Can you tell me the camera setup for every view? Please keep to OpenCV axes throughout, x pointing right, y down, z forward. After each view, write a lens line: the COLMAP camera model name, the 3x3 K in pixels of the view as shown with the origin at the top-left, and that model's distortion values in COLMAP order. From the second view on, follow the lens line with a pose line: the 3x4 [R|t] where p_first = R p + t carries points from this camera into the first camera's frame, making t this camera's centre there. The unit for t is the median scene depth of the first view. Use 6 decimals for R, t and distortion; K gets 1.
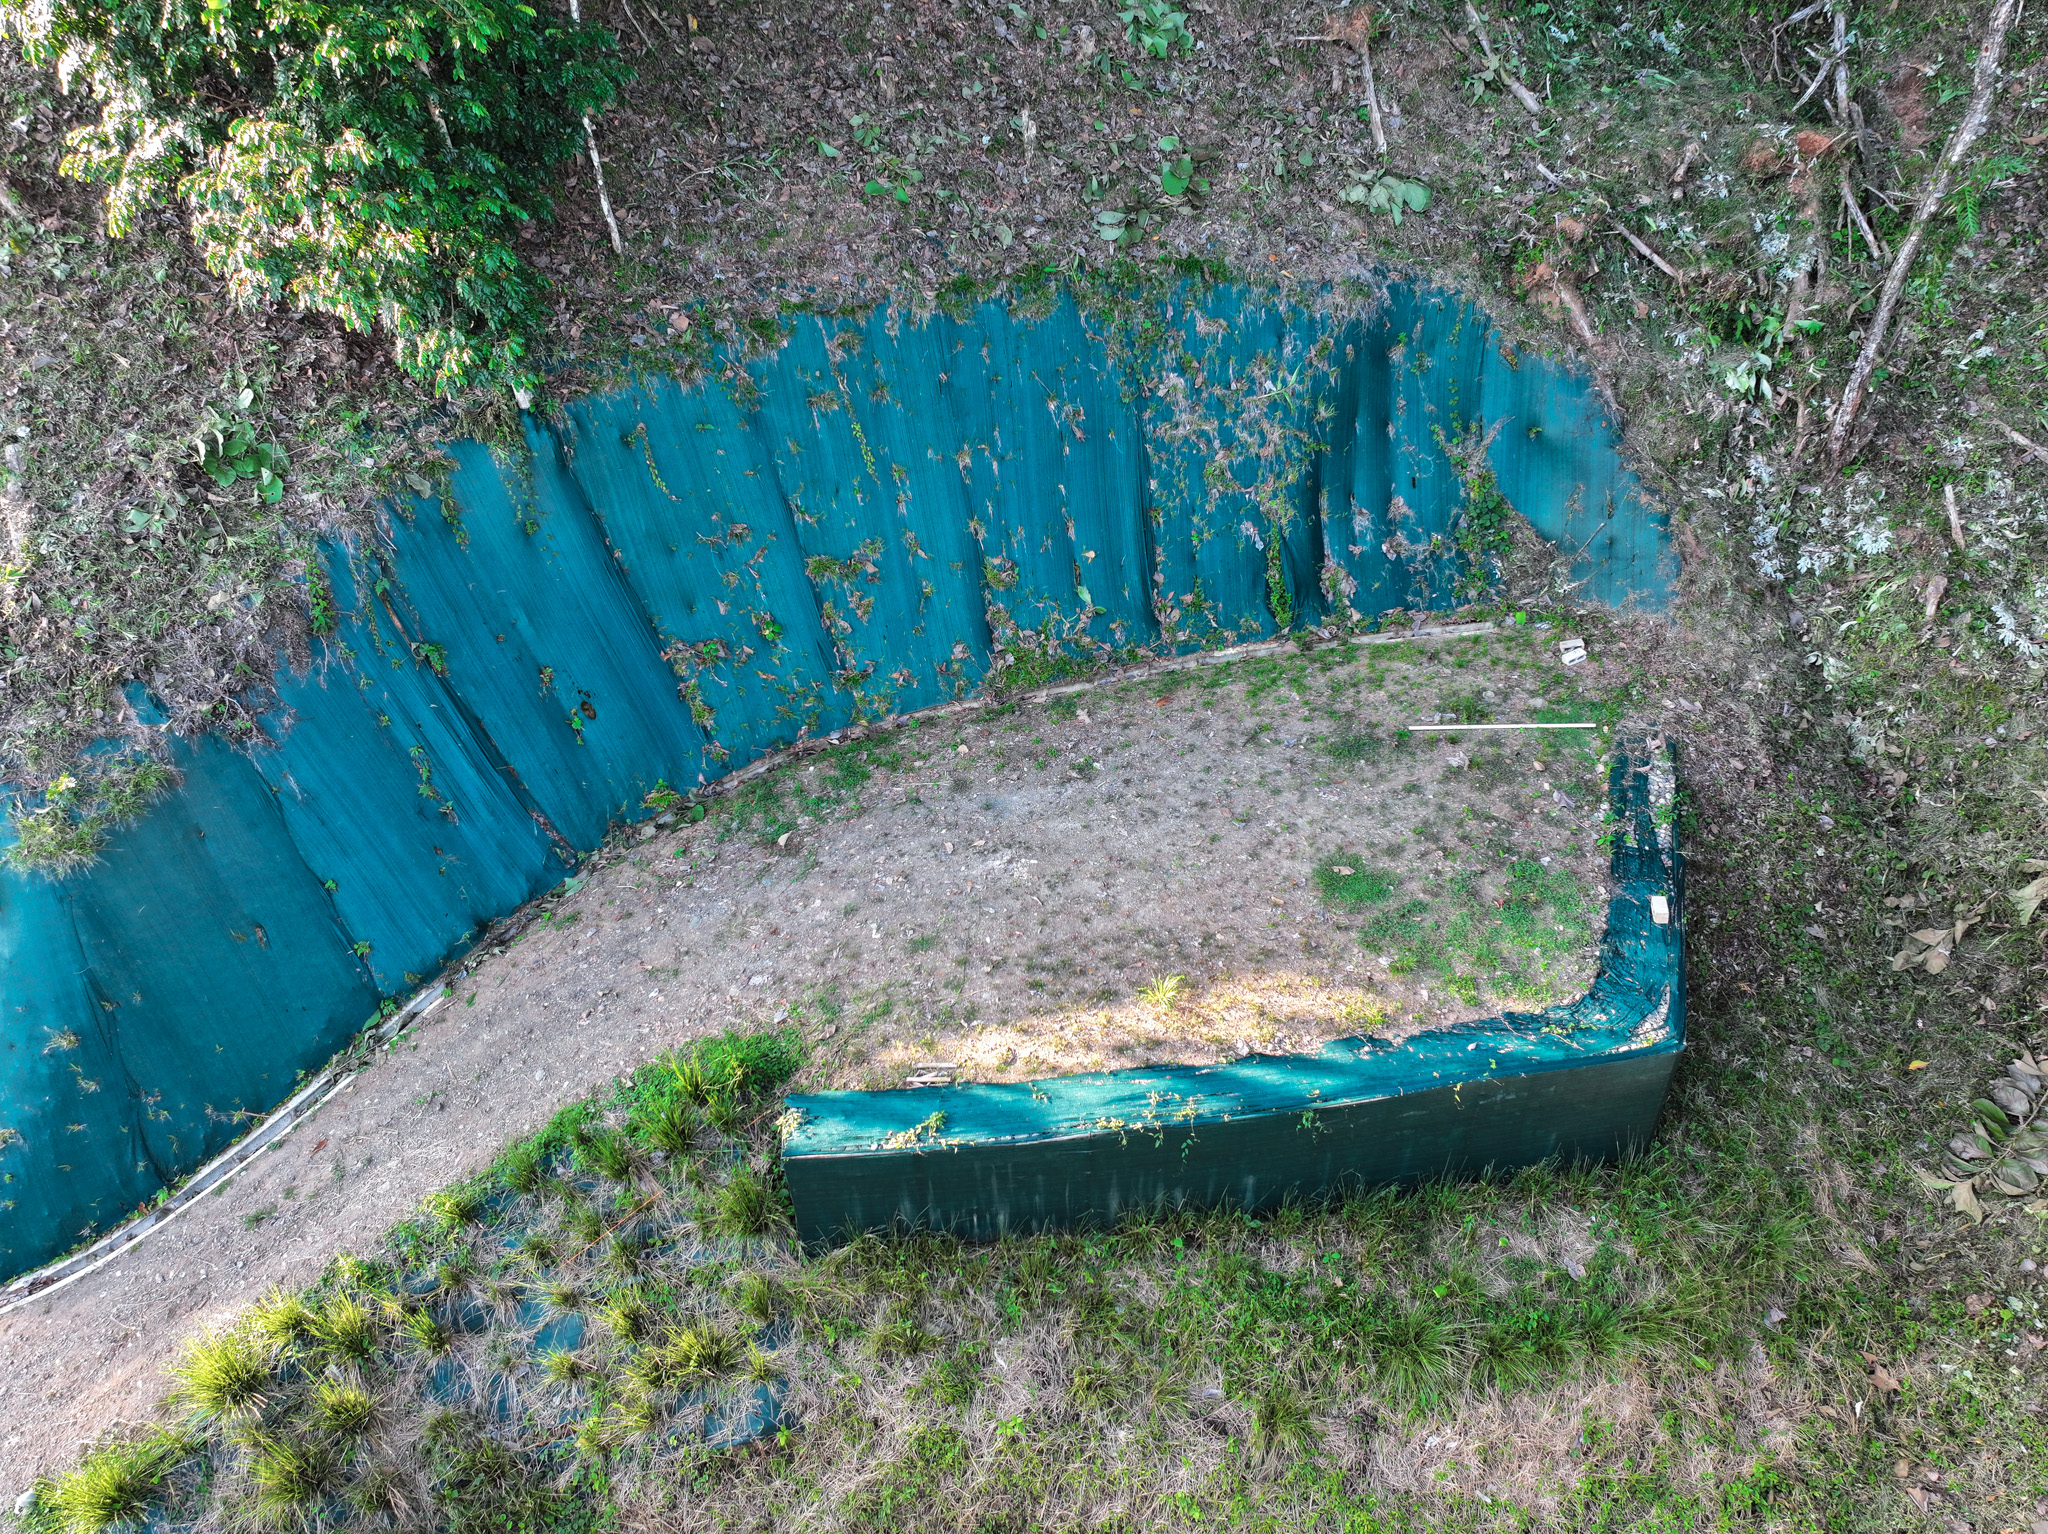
lens RADIAL K [[1433.0, 0, 1024.0], [0, 1433.0, 767.0], [0, 0, 1]] dist [-0.014096, 0.029929]
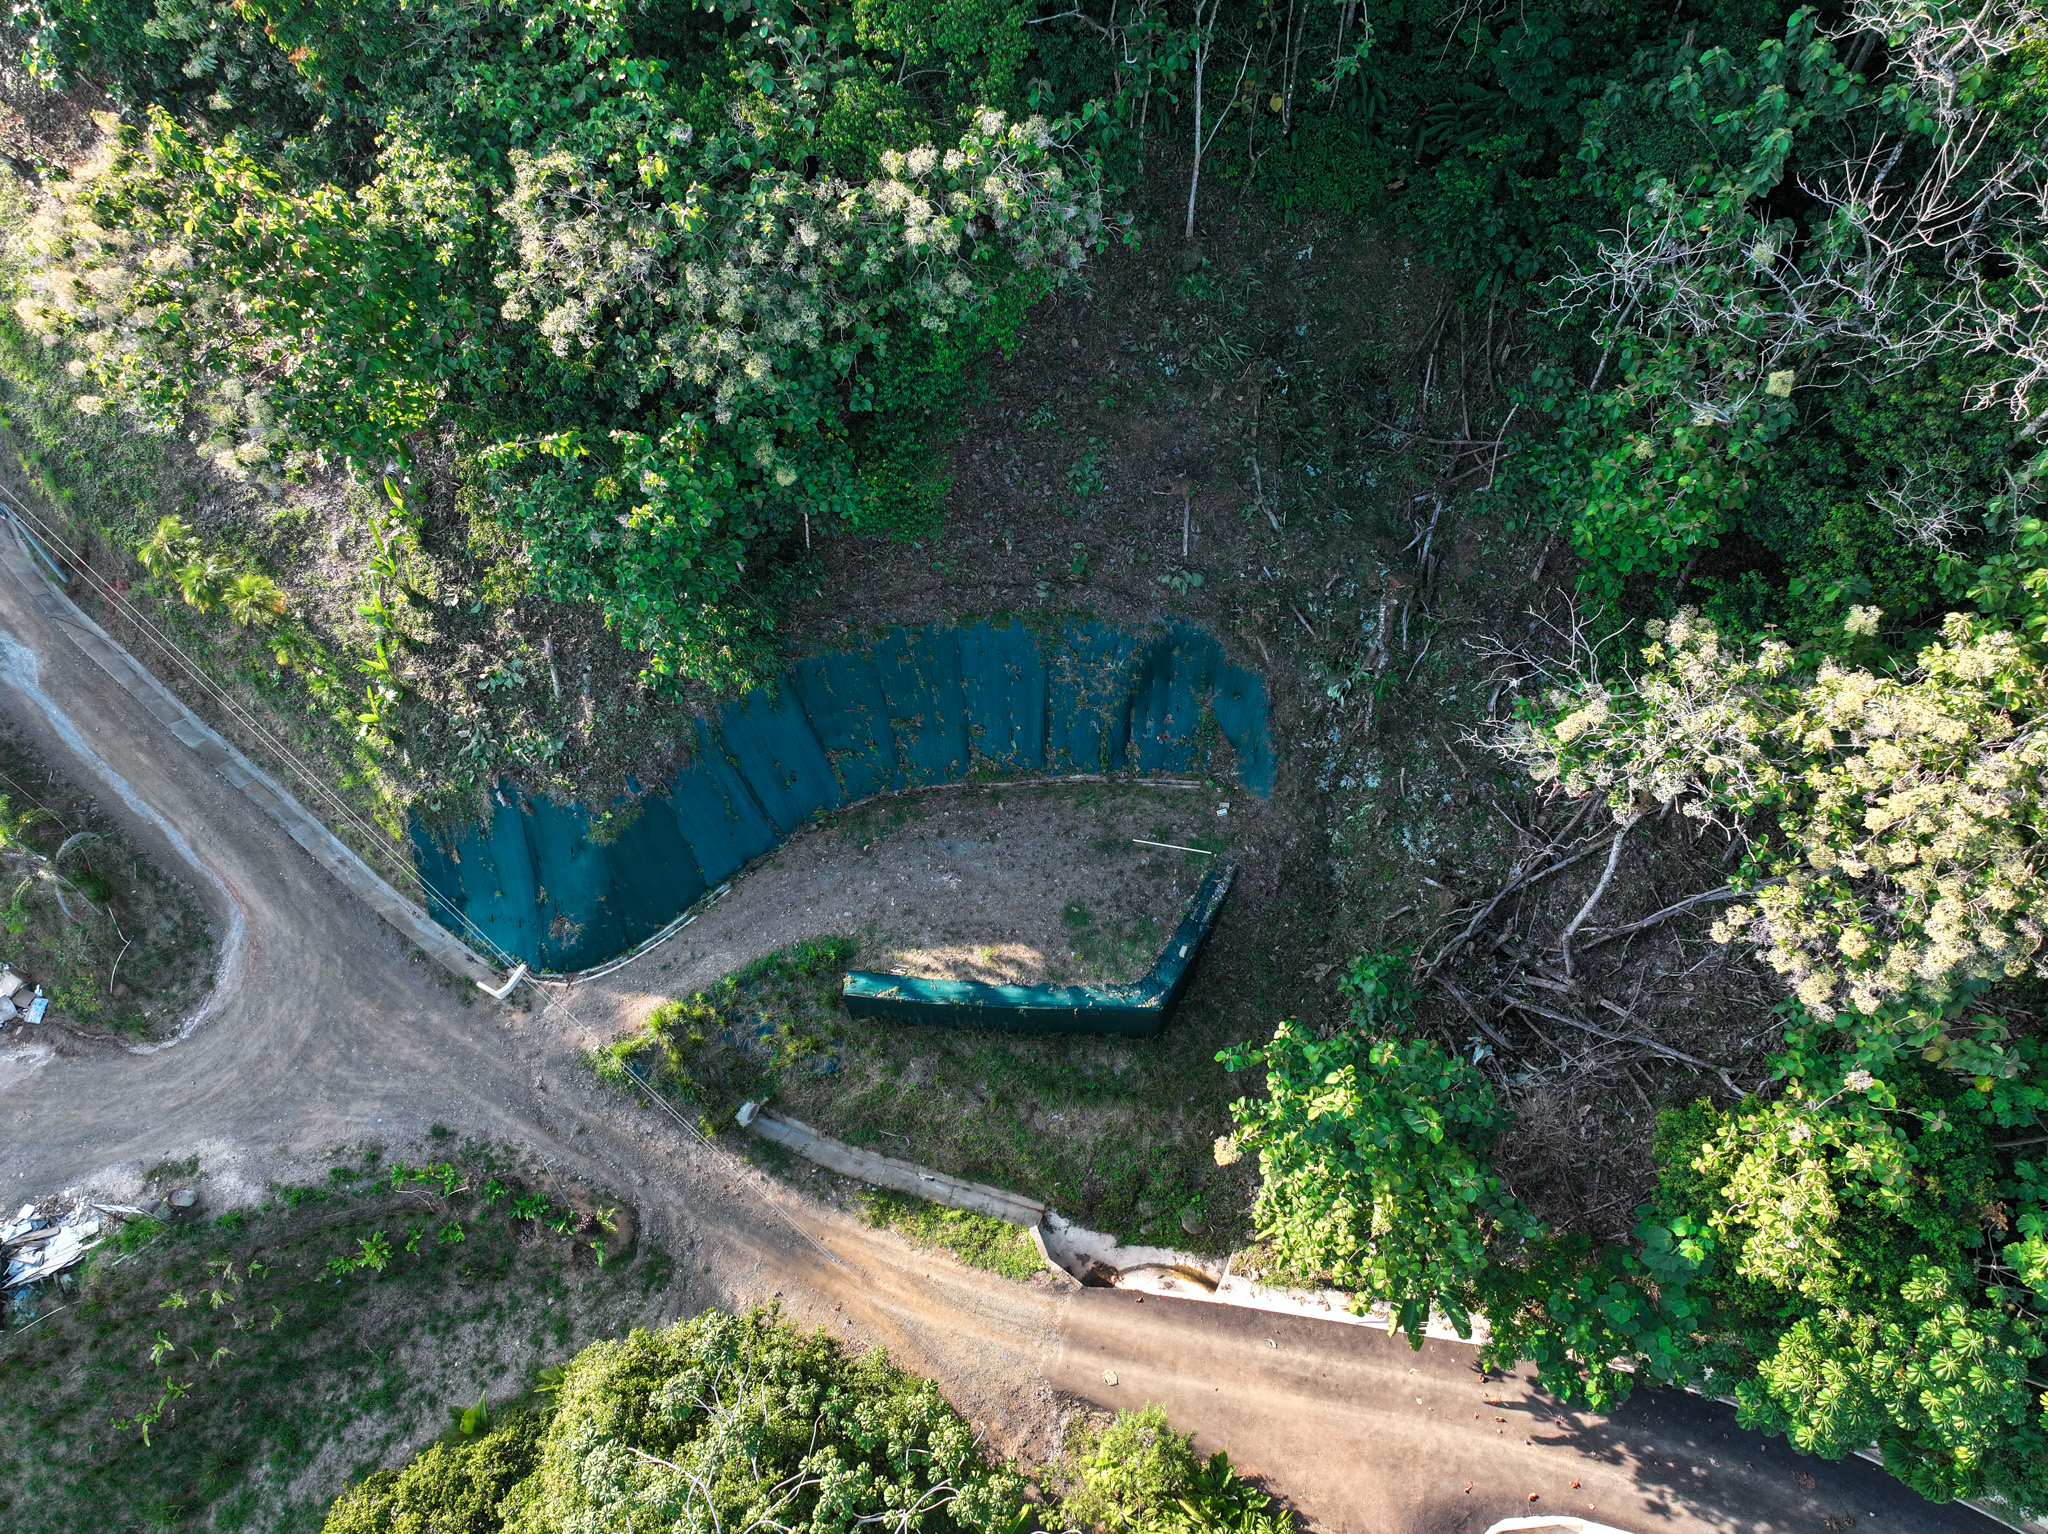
lens RADIAL K [[1433.0, 0, 1024.0], [0, 1433.0, 767.0], [0, 0, 1]] dist [-0.014096, 0.029929]
pose [[0.981617, 0.157473, -0.107845, 0.327428], [-0.120306, 0.949159, 0.290902, -0.795304], [0.148171, -0.272580, 0.950655, -1.206335]]
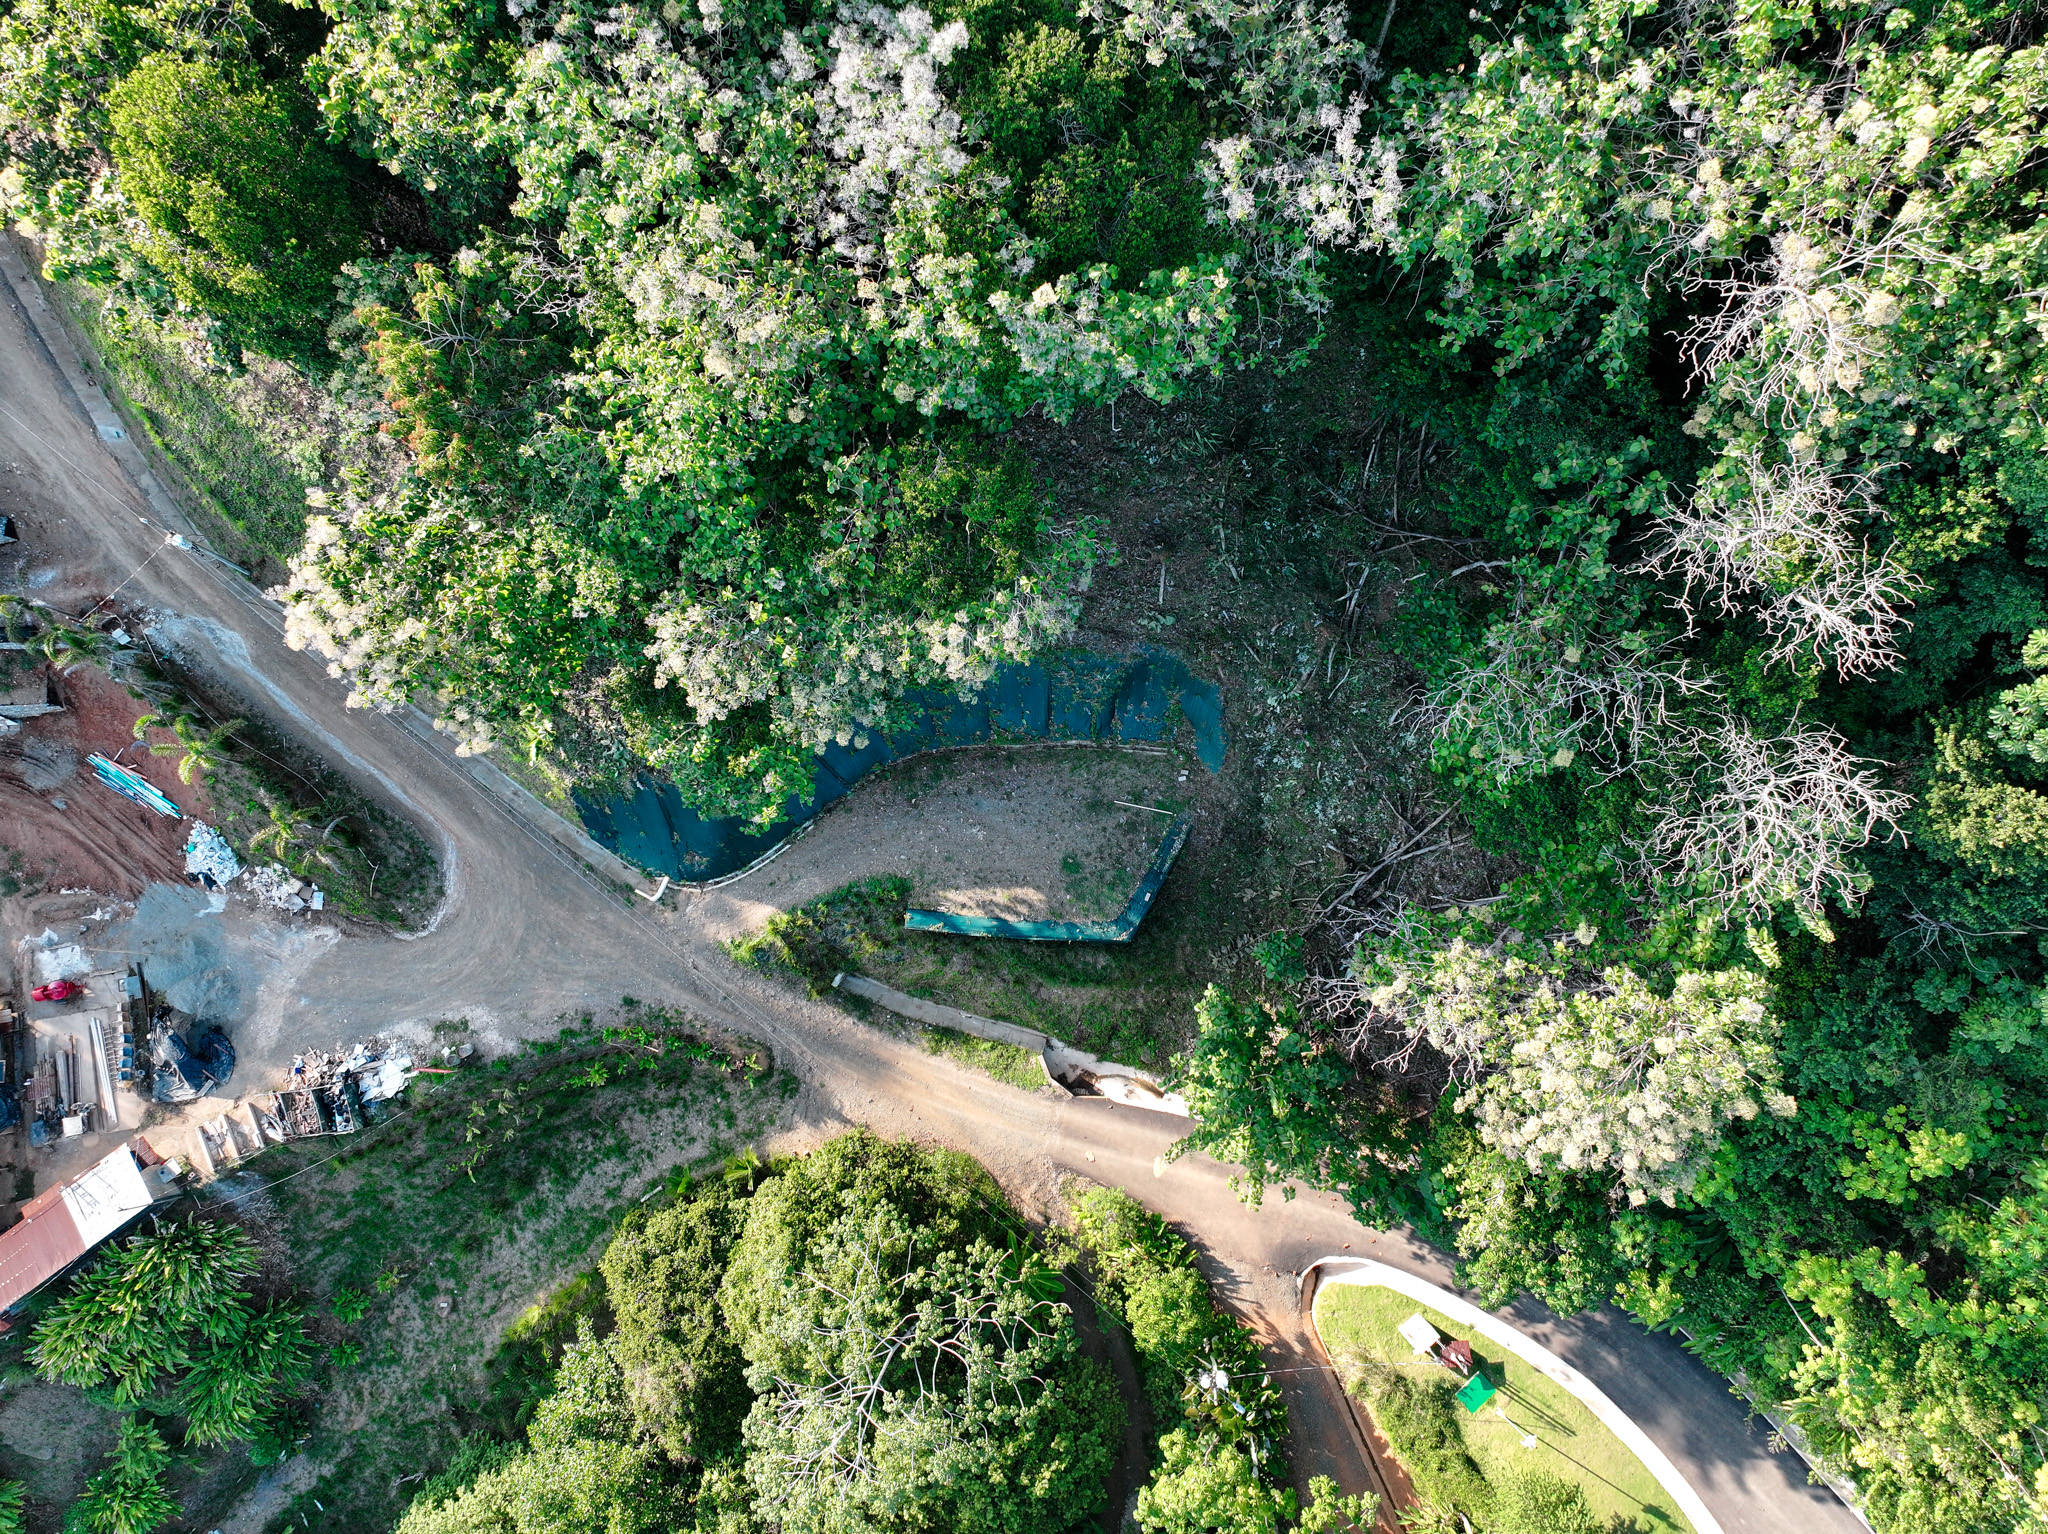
lens RADIAL K [[1433.0, 0, 1024.0], [0, 1433.0, 767.0], [0, 0, 1]] dist [-0.014096, 0.029929]
pose [[0.982430, 0.183791, -0.032435, 0.163788], [-0.113264, 0.725279, 0.679074, -2.165369], [0.148332, -0.663469, 0.733353, -1.255771]]
